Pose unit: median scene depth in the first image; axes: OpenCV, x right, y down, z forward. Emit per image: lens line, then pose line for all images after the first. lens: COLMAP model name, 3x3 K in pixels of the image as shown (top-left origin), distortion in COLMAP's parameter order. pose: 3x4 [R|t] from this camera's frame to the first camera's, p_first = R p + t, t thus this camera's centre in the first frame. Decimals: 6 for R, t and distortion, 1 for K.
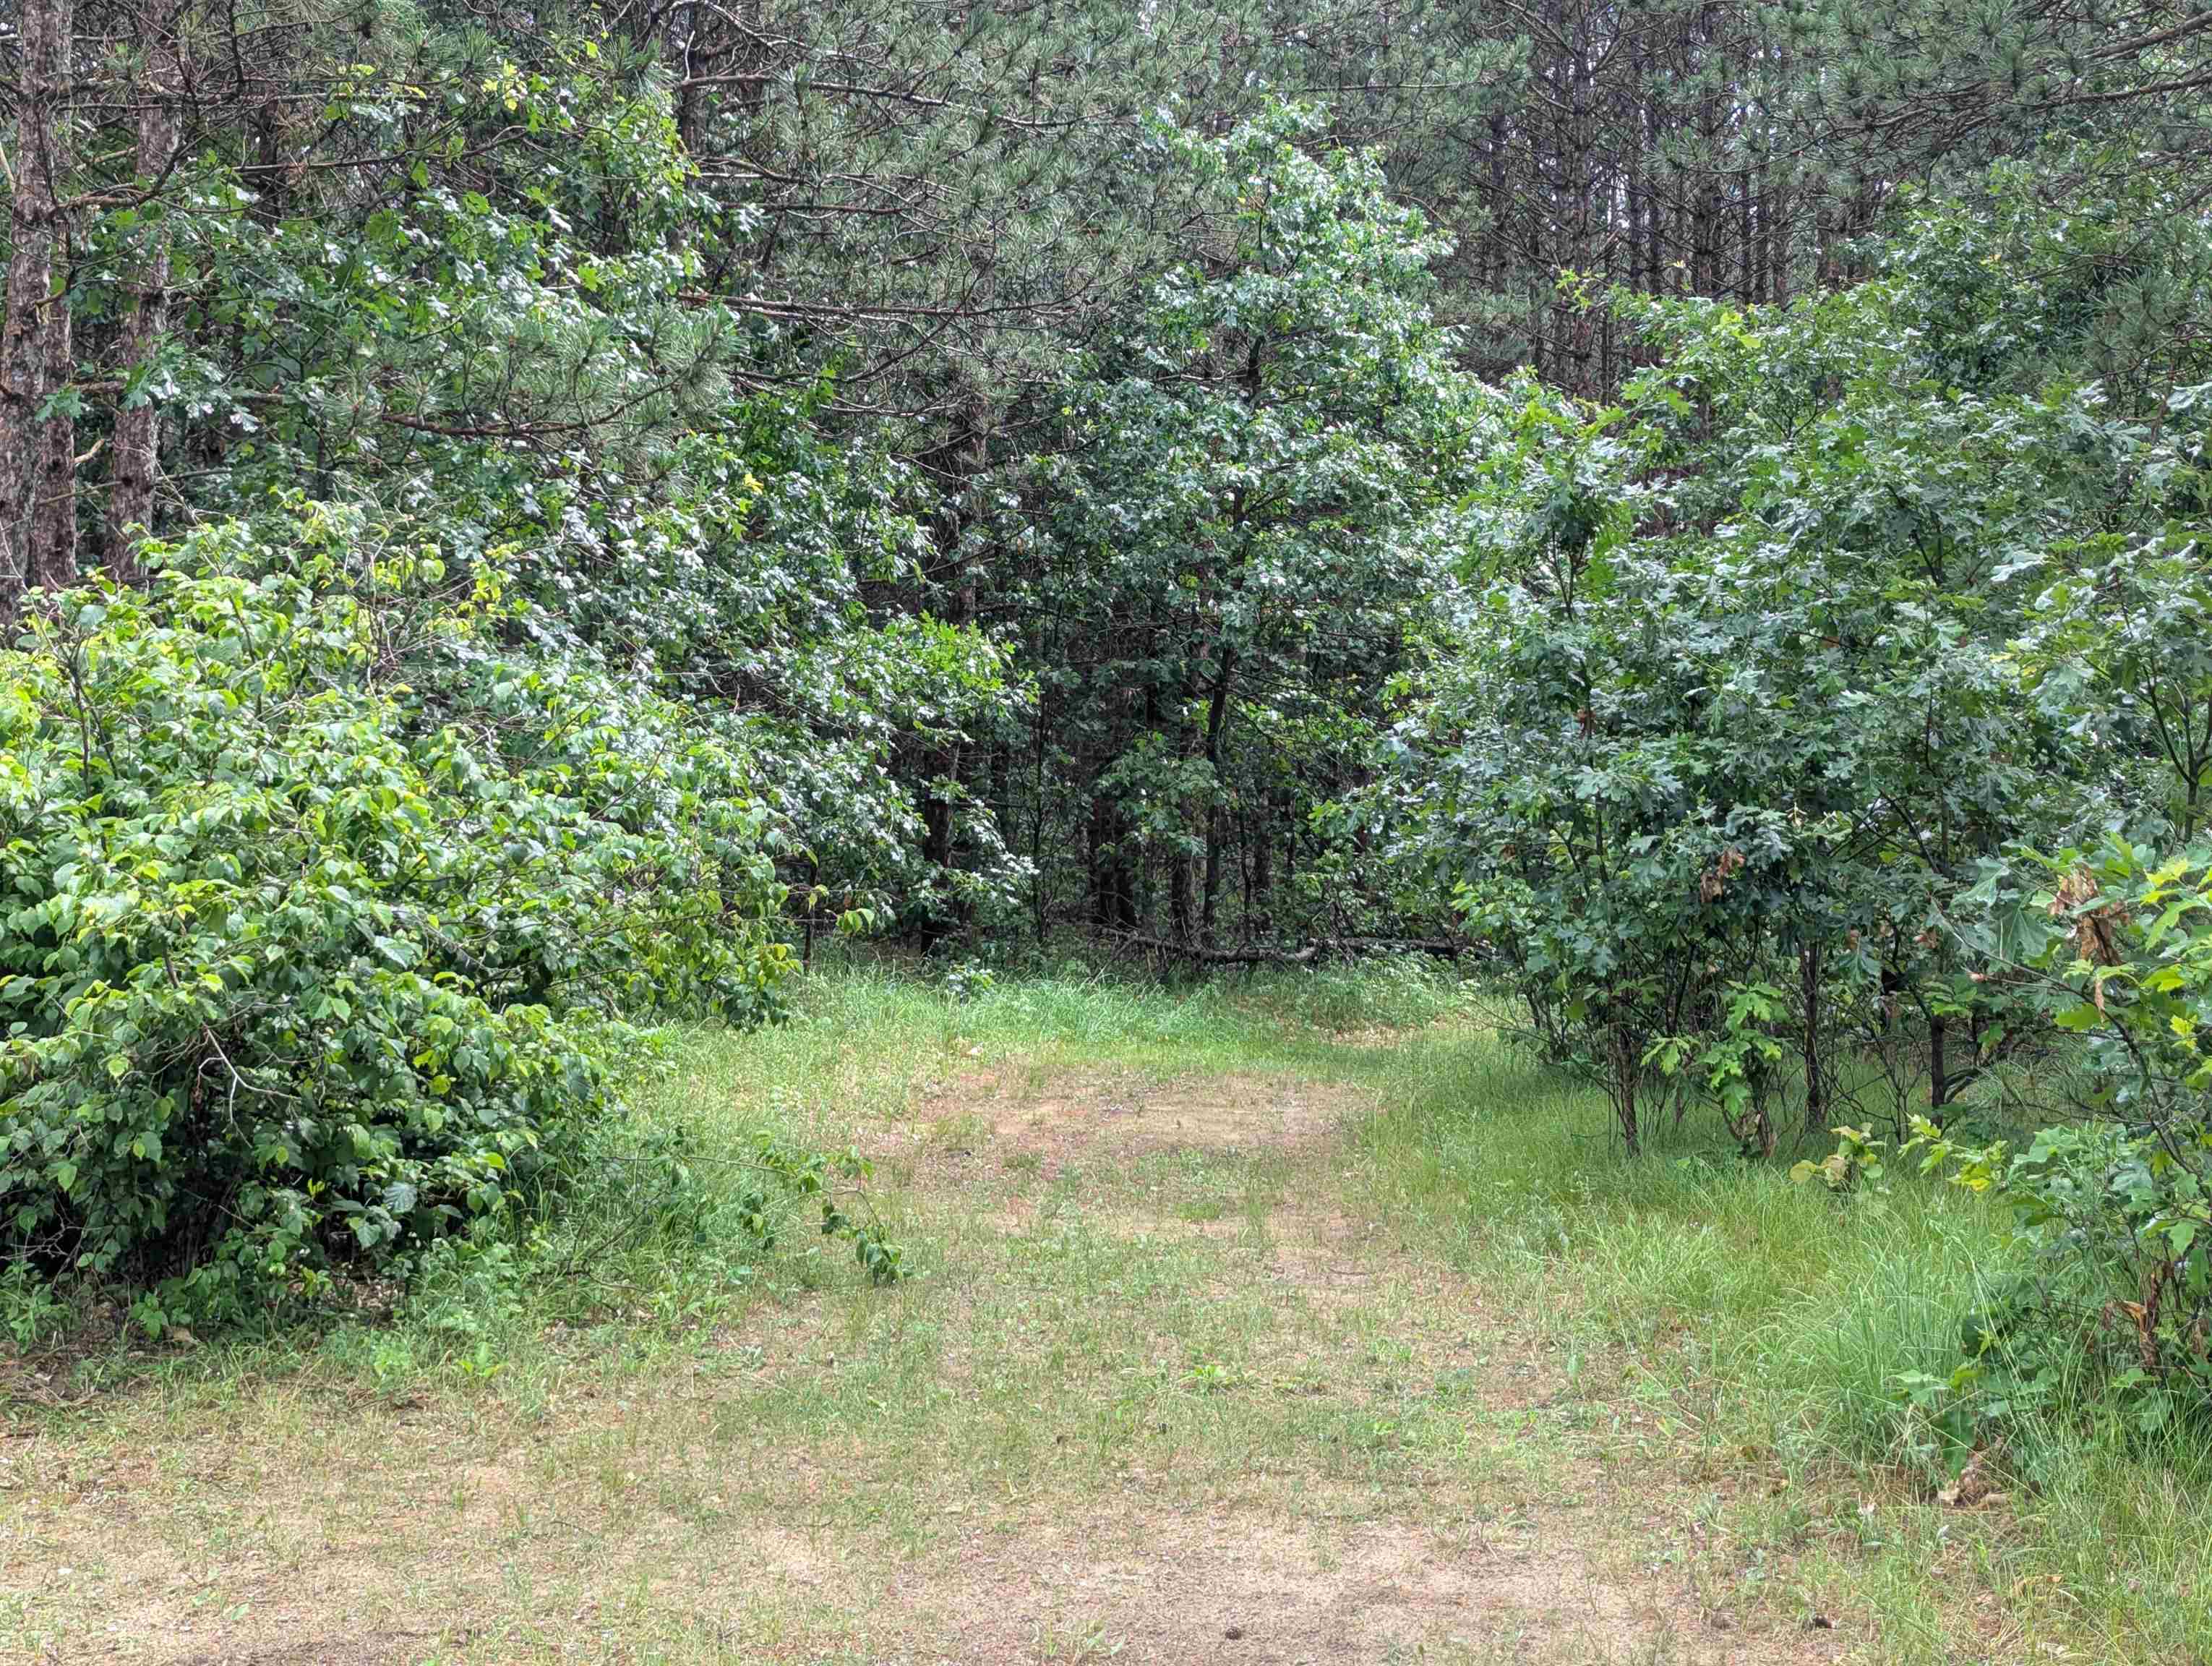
lens RADIAL K [[3098.3, 0, 1106.0], [0, 3098.3, 833.0], [0, 0, 1]] dist [-0.509900, 0.017624]
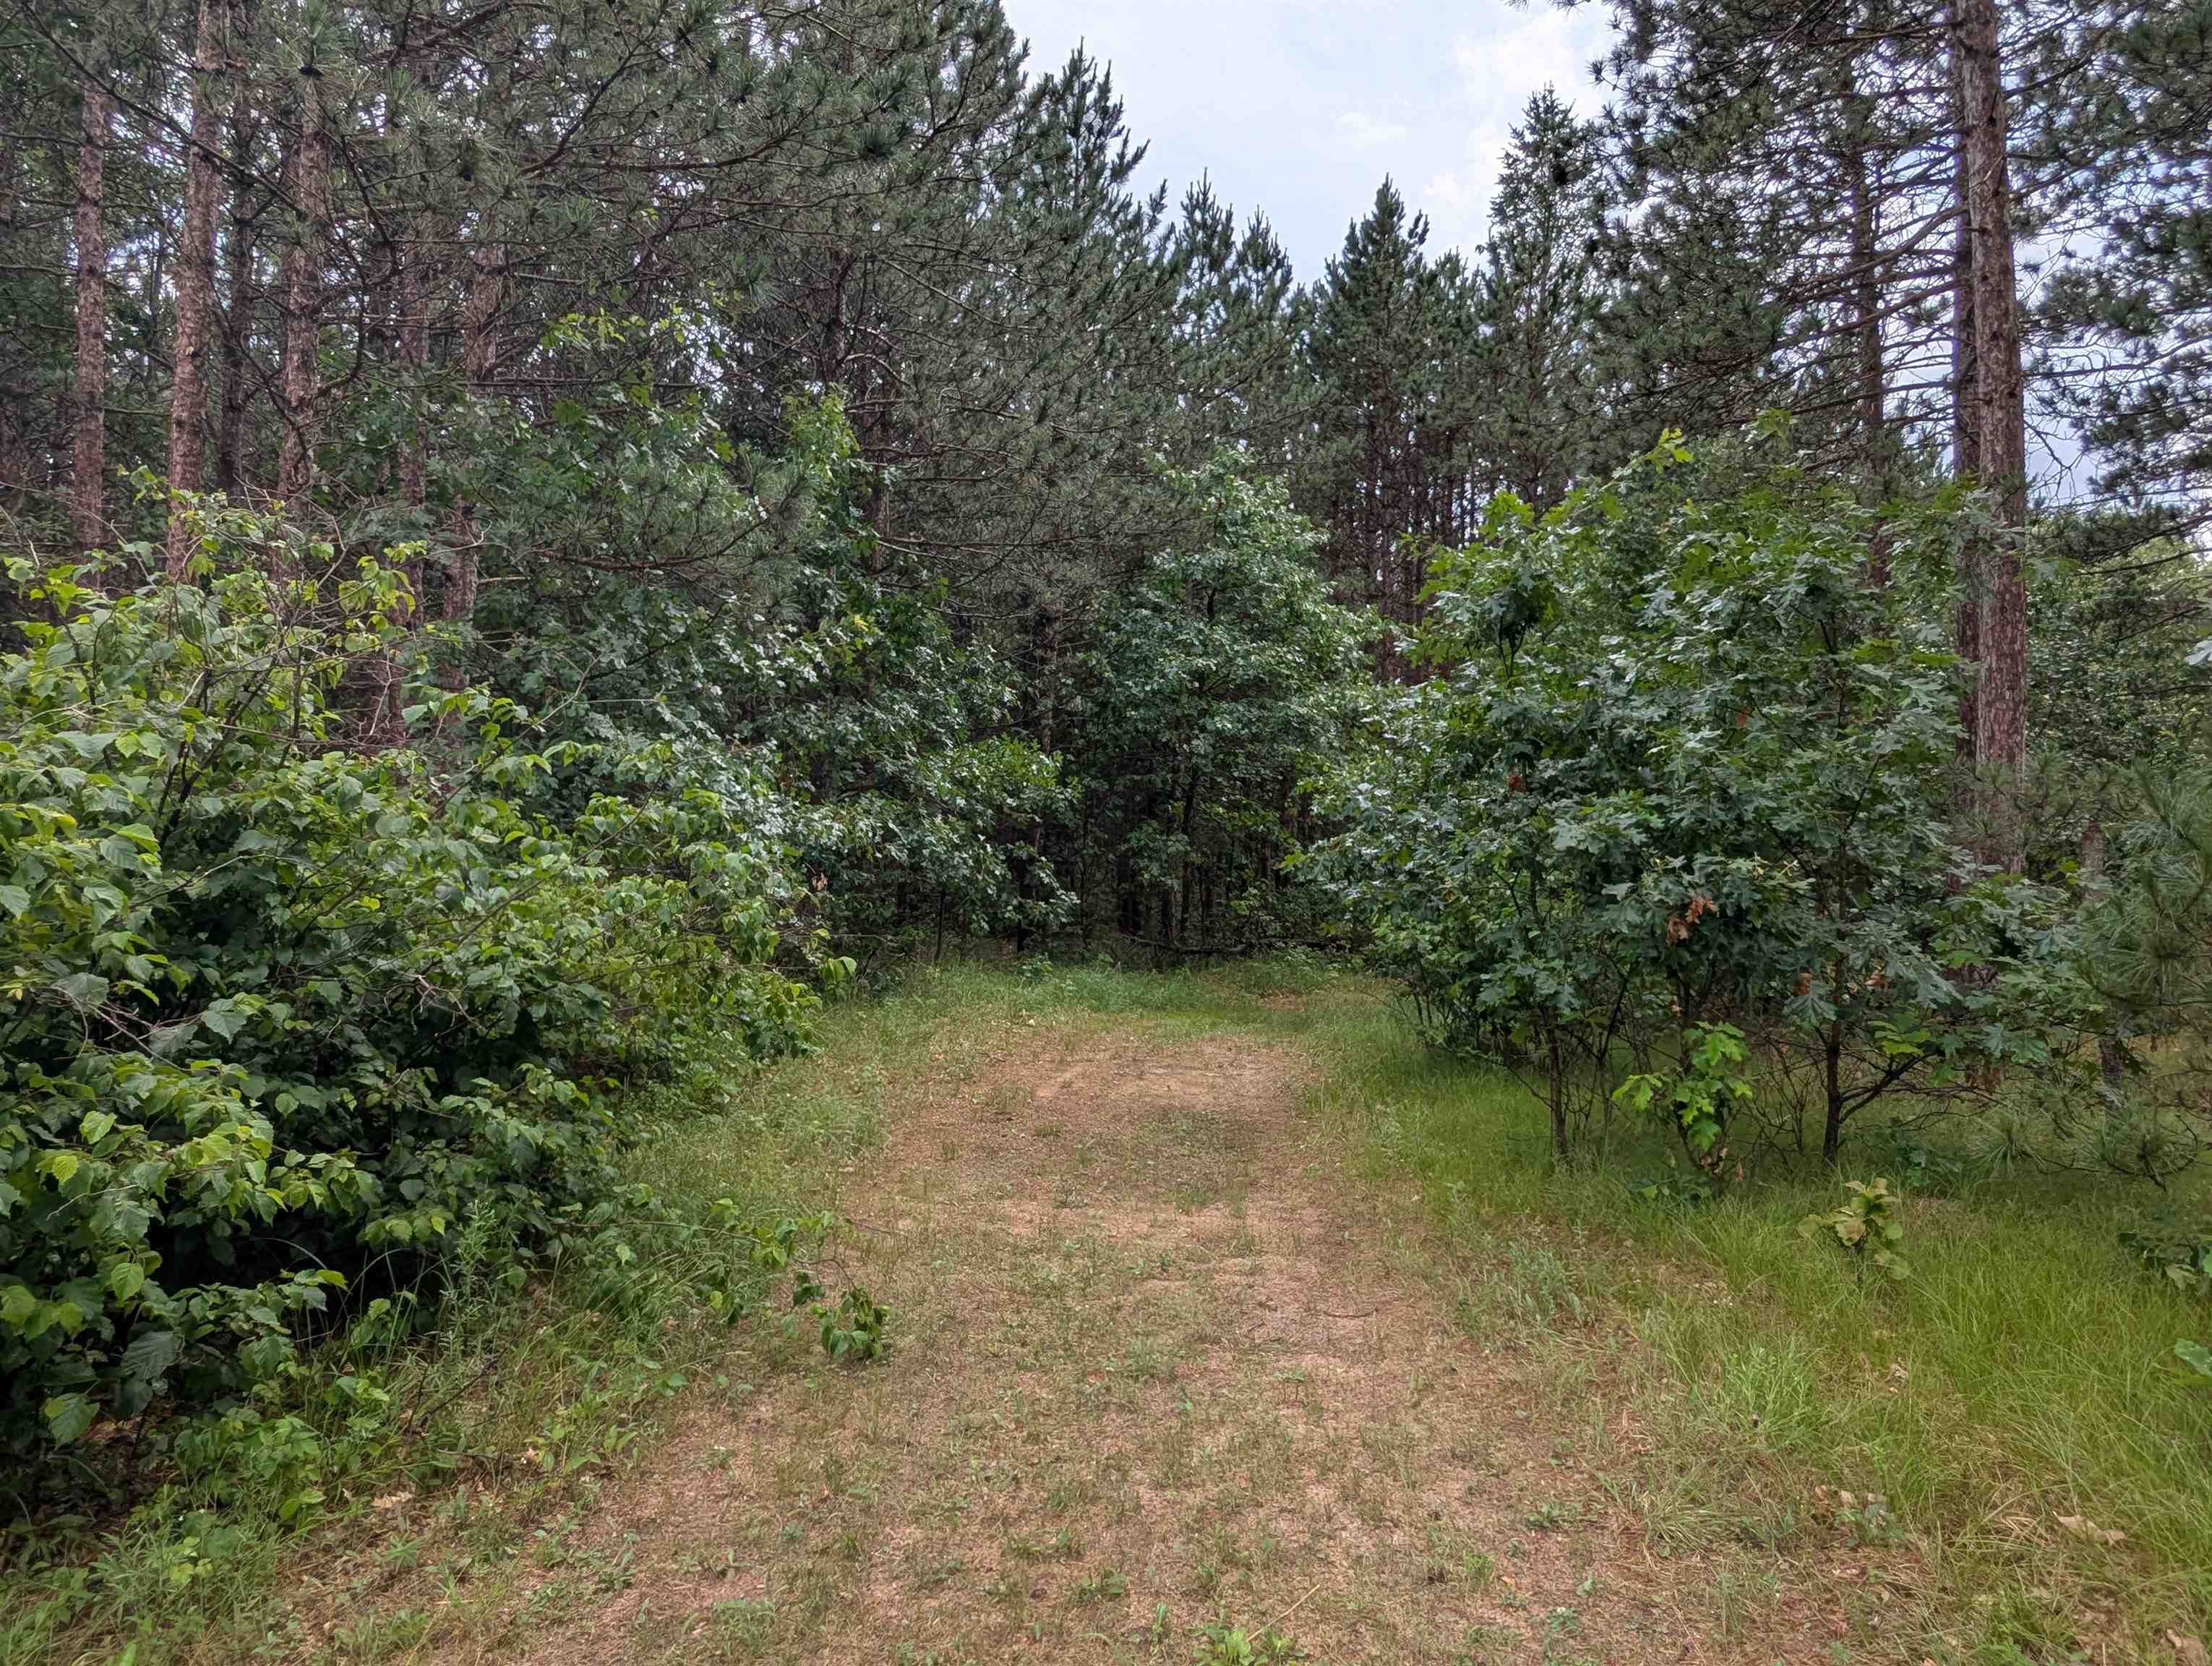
lens RADIAL K [[1032.1, 0, 1106.0], [0, 1032.1, 833.0], [0, 0, 1]] dist [-0.000676, 0.001155]
pose [[0.999541, 0.003136, -0.030141, 0.007829], [-0.004405, 0.999101, -0.042153, -0.000416], [0.029982, 0.042267, 0.998656, 0.457803]]
